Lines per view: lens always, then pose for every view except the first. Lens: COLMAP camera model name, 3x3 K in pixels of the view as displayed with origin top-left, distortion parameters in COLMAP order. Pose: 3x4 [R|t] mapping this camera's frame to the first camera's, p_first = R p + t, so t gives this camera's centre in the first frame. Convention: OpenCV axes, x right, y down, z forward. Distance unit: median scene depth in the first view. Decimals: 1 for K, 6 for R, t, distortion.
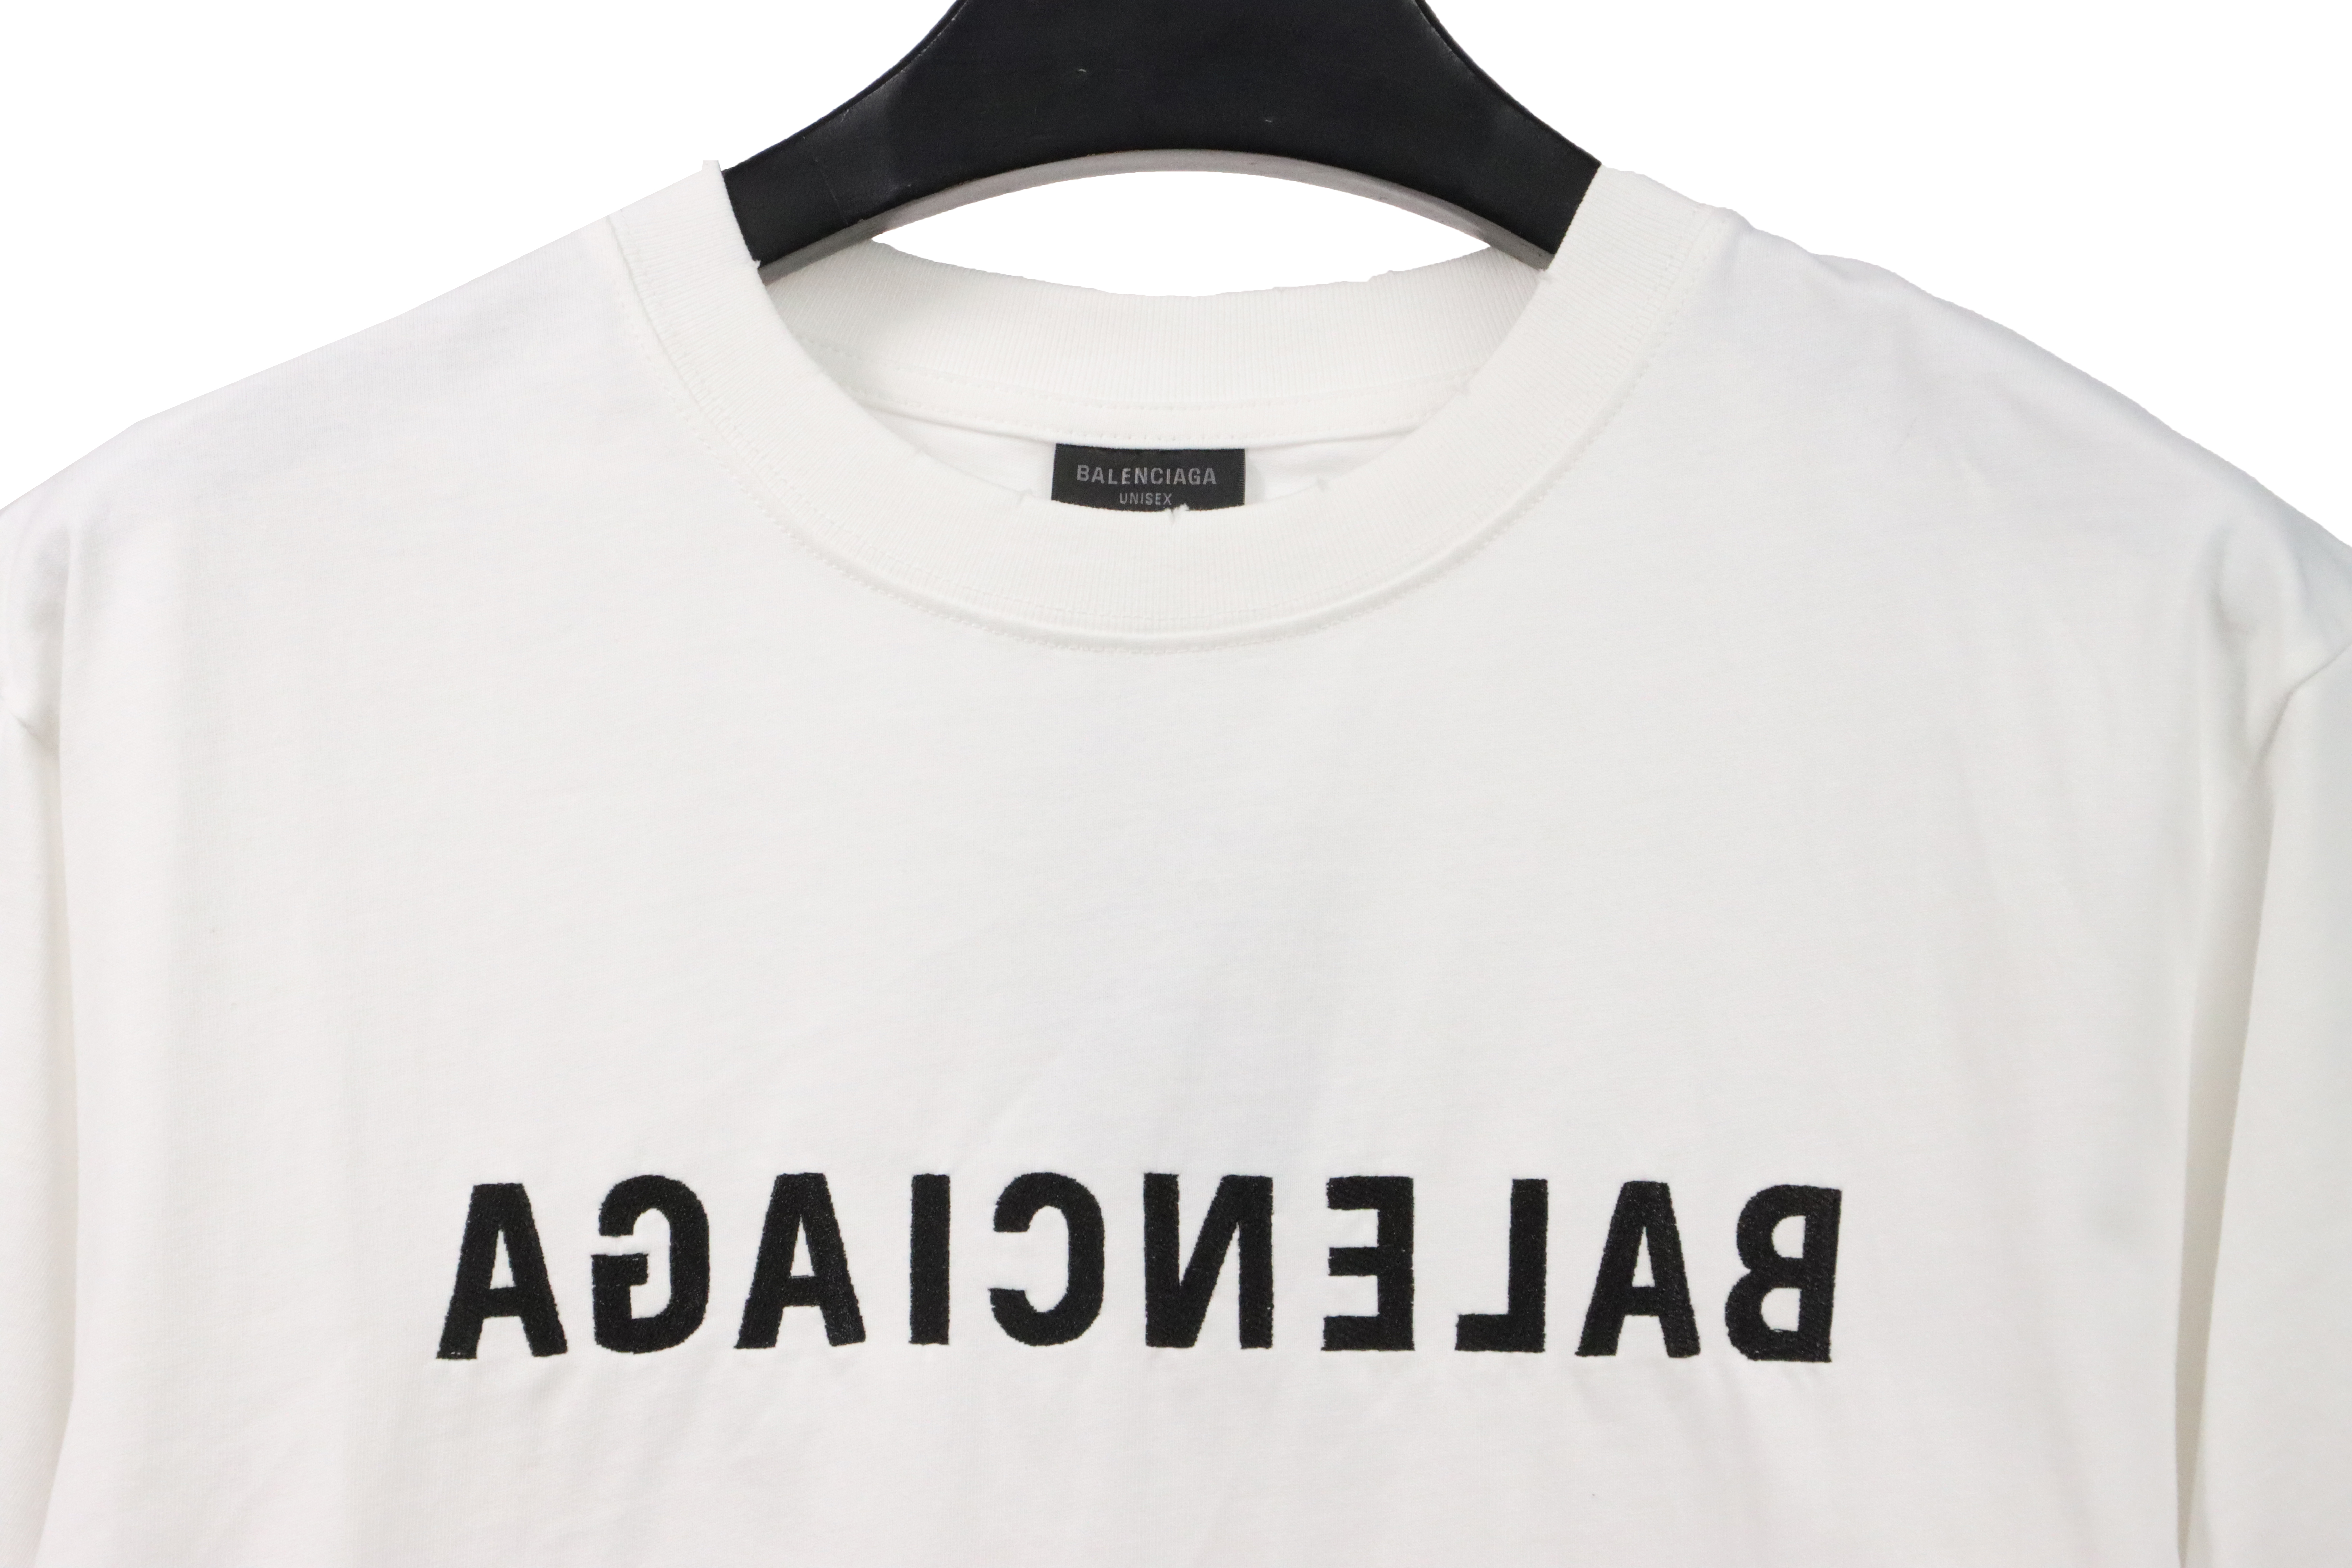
lens RADIAL K [[12532.1, 0, 1183.0], [0, 12532.1, 786.6], [0, 0, 1]] dist [1.526920, 0.000000]
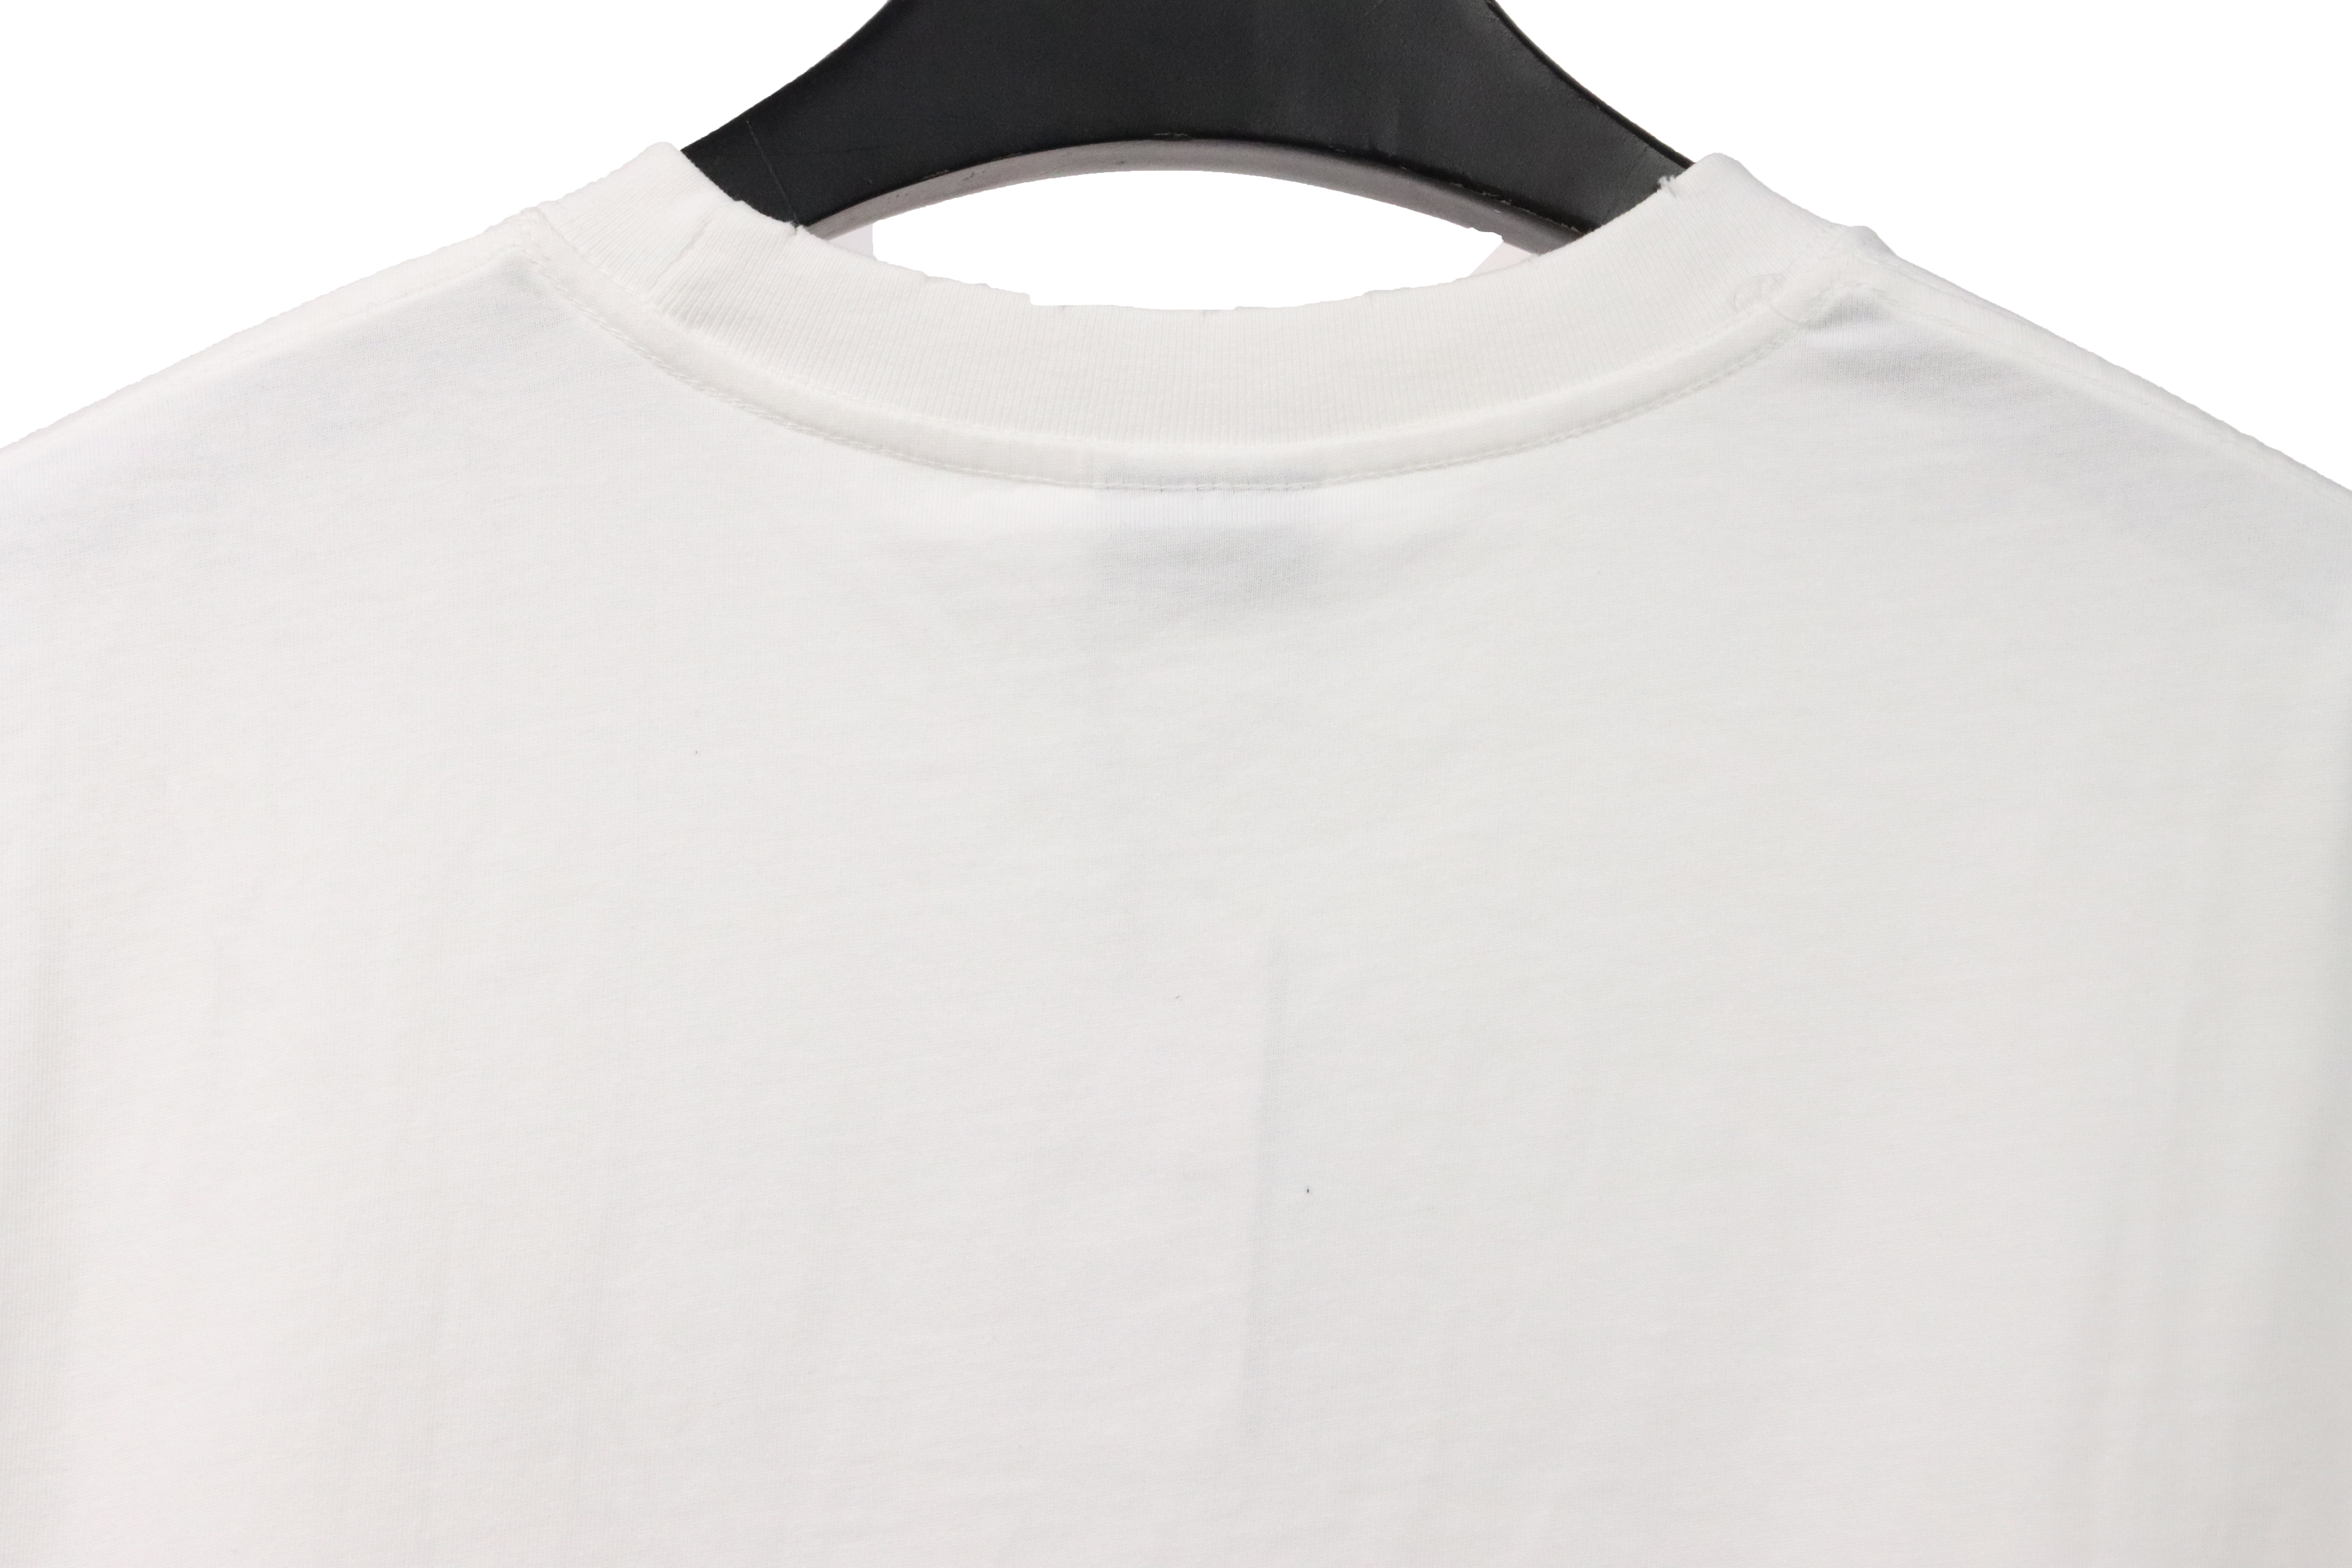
lens RADIAL K [[16693.0, 0, 1170.8], [0, 16693.0, 785.8], [0, 0, 1]] dist [3.274403, 0.000000]
pose [[0.999920, 0.007285, -0.010336, 0.011235], [-0.007384, 0.999927, -0.009583, 0.005444], [0.010265, 0.009658, 0.999901, -0.163165]]
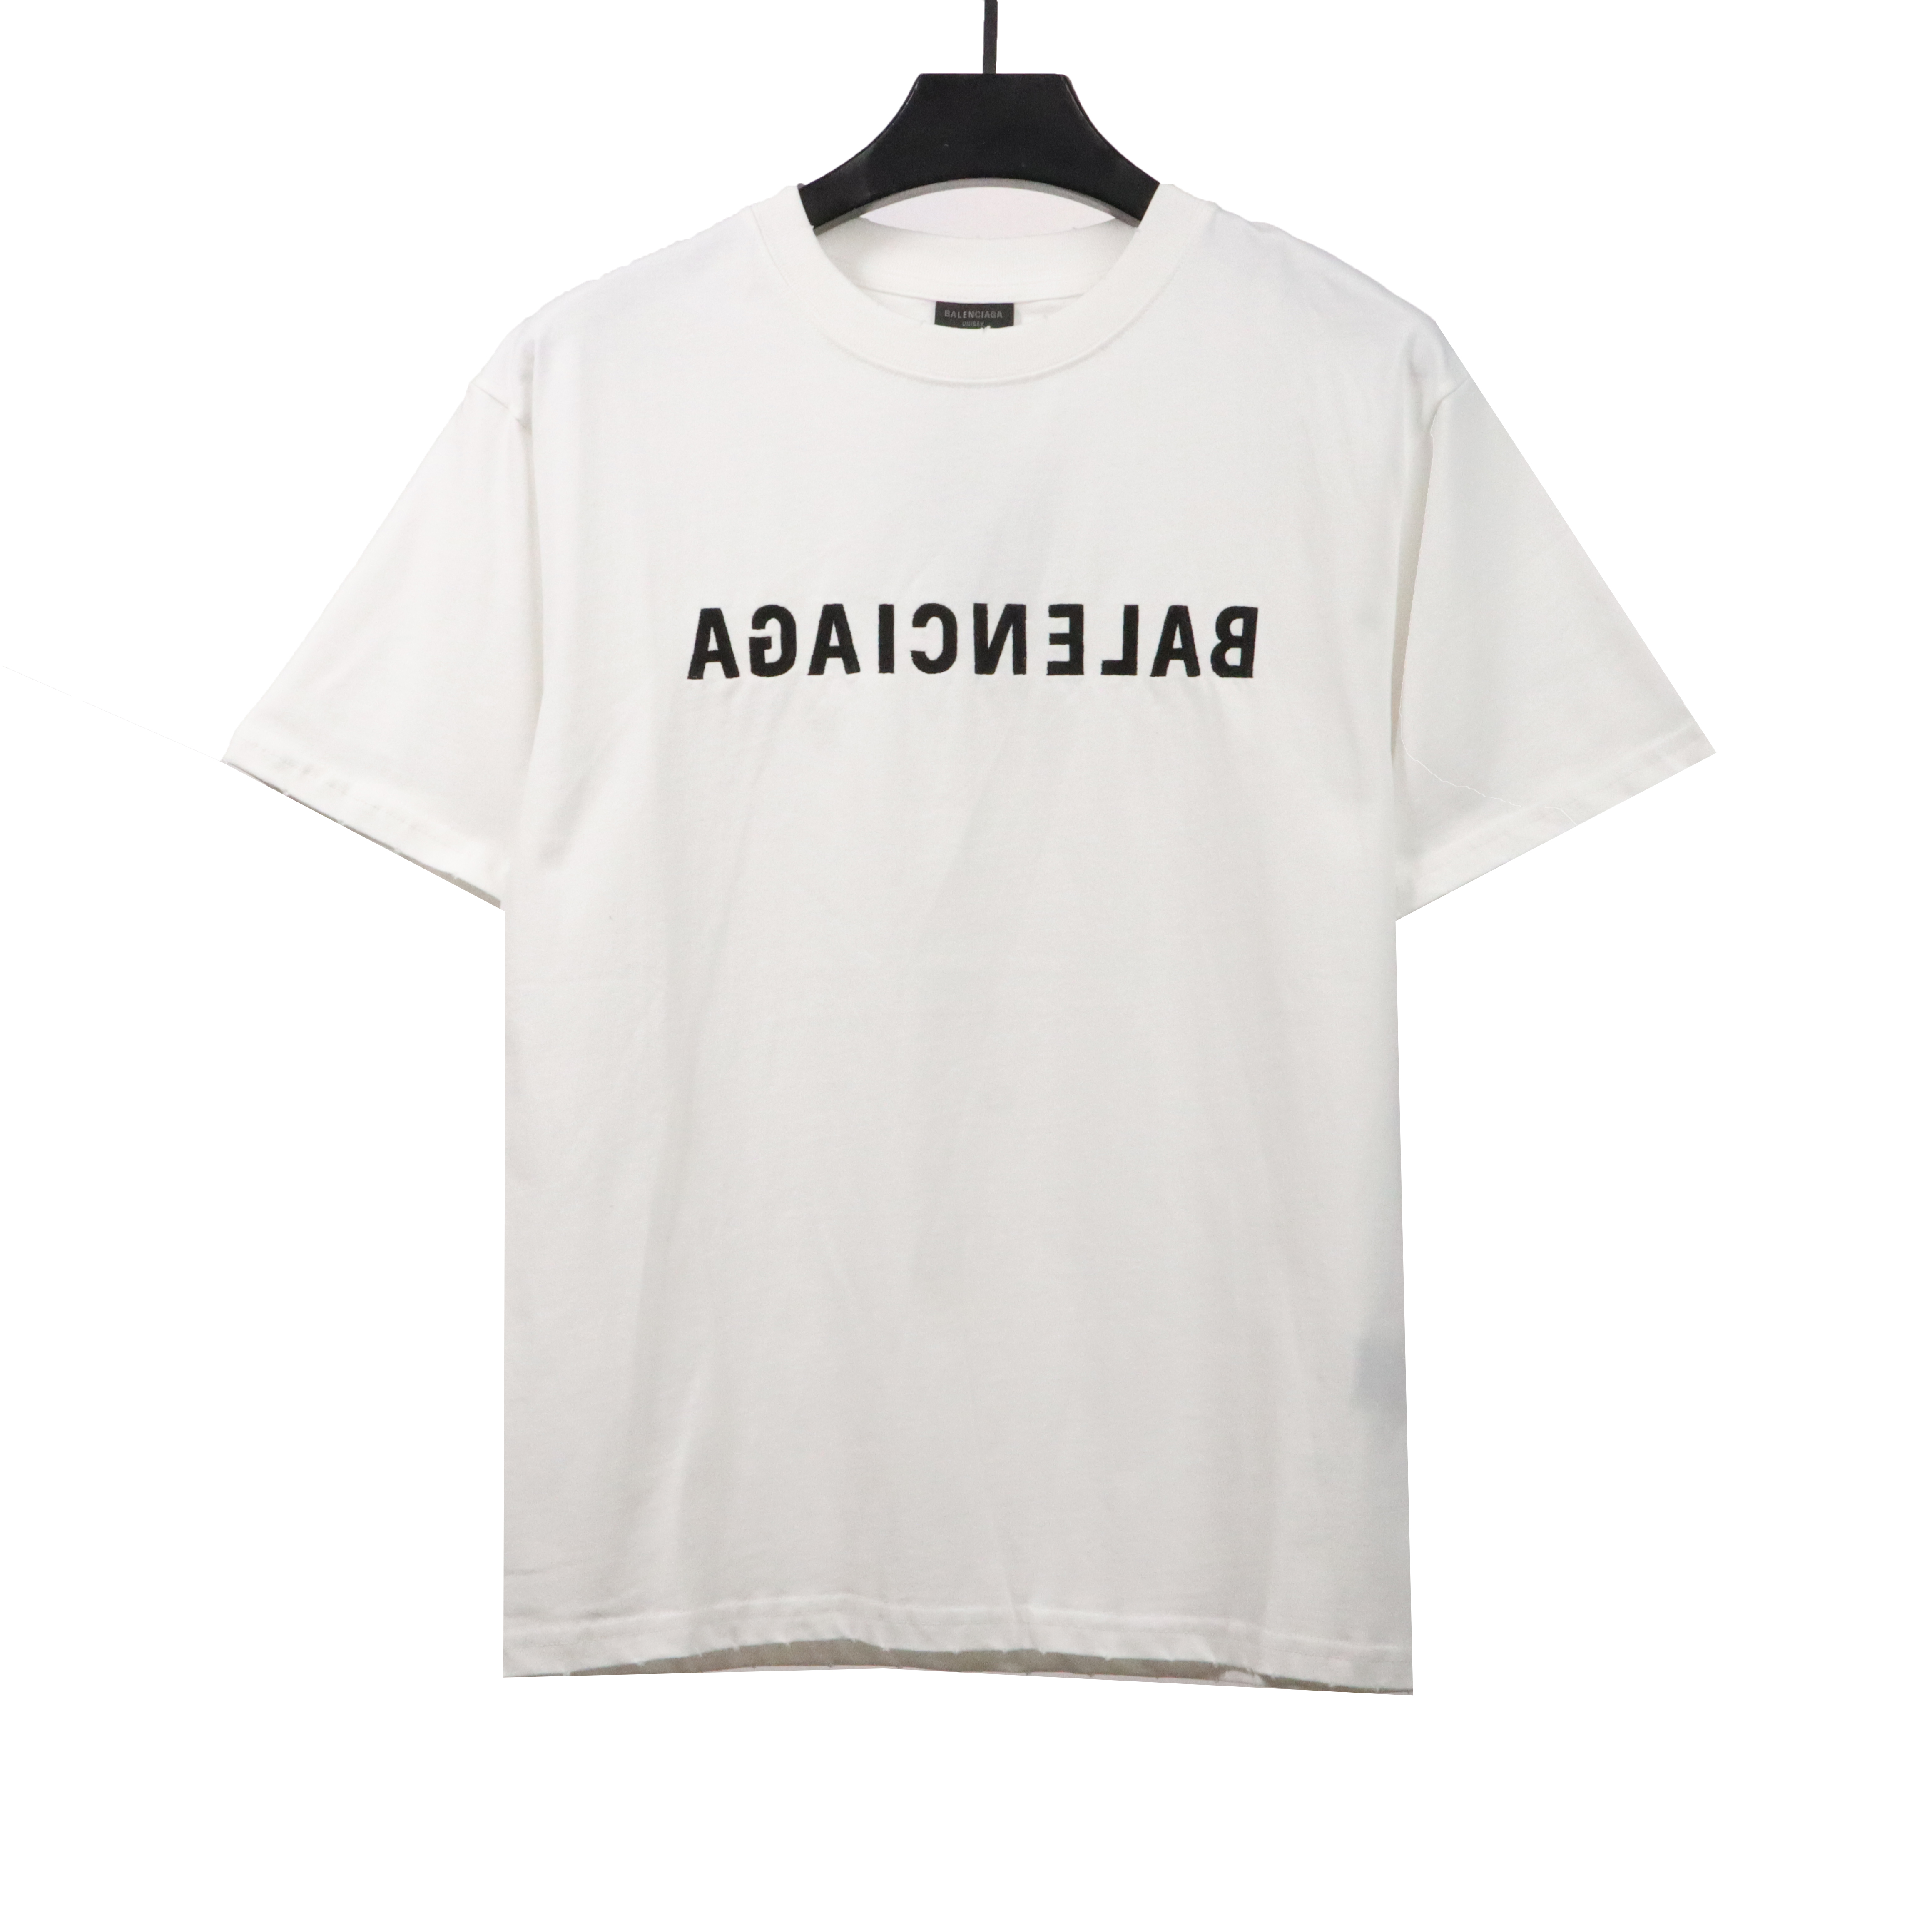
lens RADIAL K [[4483.2, 0, 967.3], [0, 4483.2, 963.8], [0, 0, 1]] dist [0.050044, 0.000000]
pose [[0.999939, -0.004193, -0.010226, 0.004310], [0.005452, 0.991963, 0.126411, -0.009935], [0.009614, -0.126459, 0.991925, 0.124724]]
